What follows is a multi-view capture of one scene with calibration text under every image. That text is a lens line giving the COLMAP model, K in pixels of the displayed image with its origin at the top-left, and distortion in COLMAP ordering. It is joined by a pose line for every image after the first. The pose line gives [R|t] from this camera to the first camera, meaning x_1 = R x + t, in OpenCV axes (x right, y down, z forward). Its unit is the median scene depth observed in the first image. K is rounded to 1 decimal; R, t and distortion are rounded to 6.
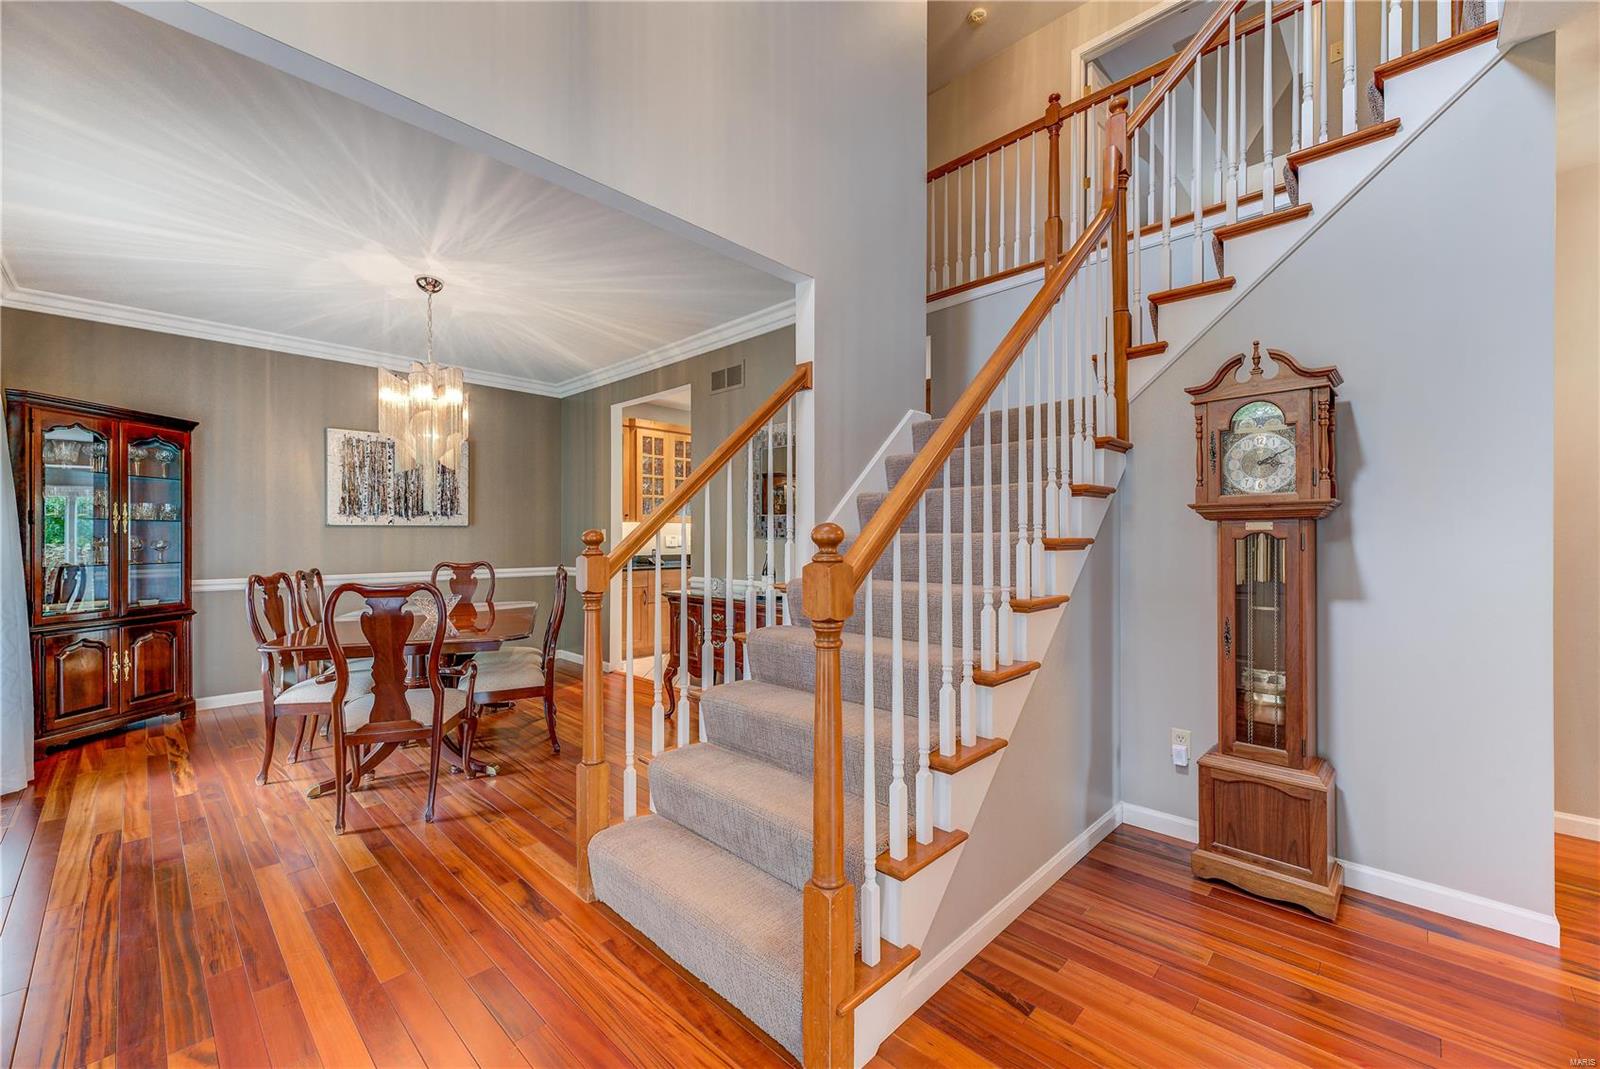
lens RADIAL K [[641.5, 0, 810.9], [0, 641.5, 538.1], [0, 0, 1]] dist [0.003182, -0.000929]
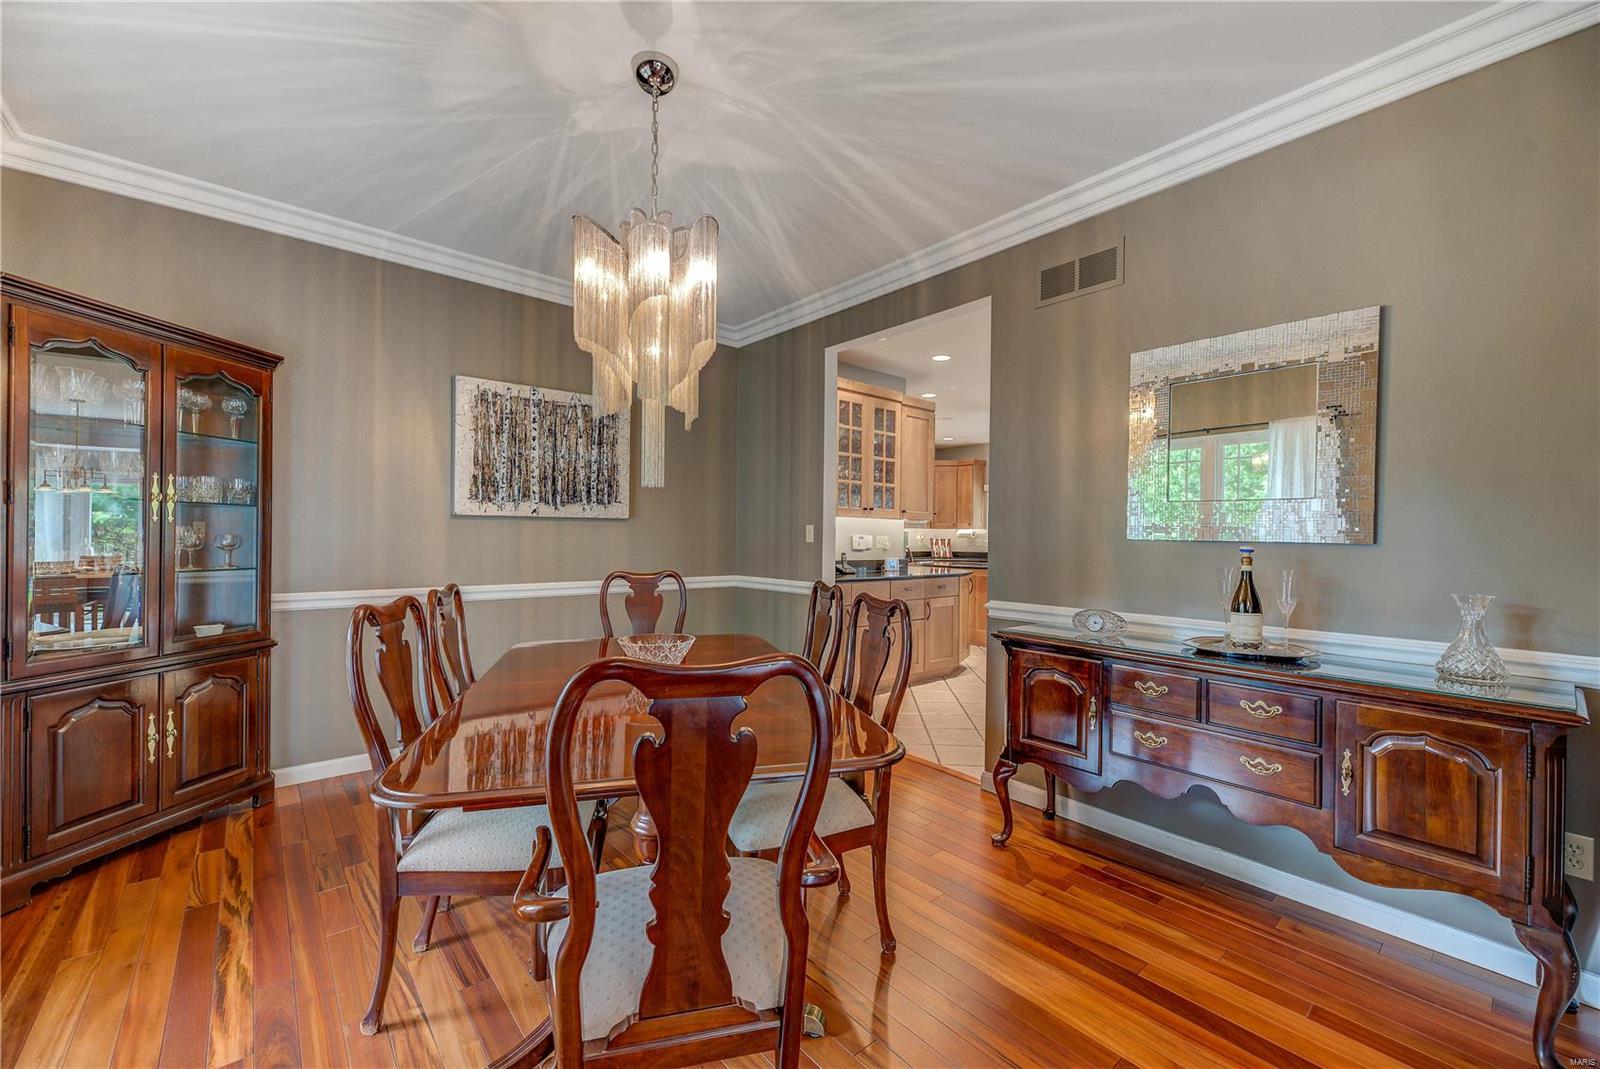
lens RADIAL K [[641.5, 0, 795.9], [0, 641.5, 538.1], [0, 0, 1]] dist [0.003182, -0.000929]
pose [[0.993959, 0.010415, -0.109257, -0.354084], [-0.010431, 0.999946, 0.000418, 0.000726], [0.109255, 0.000724, 0.994013, 0.401070]]
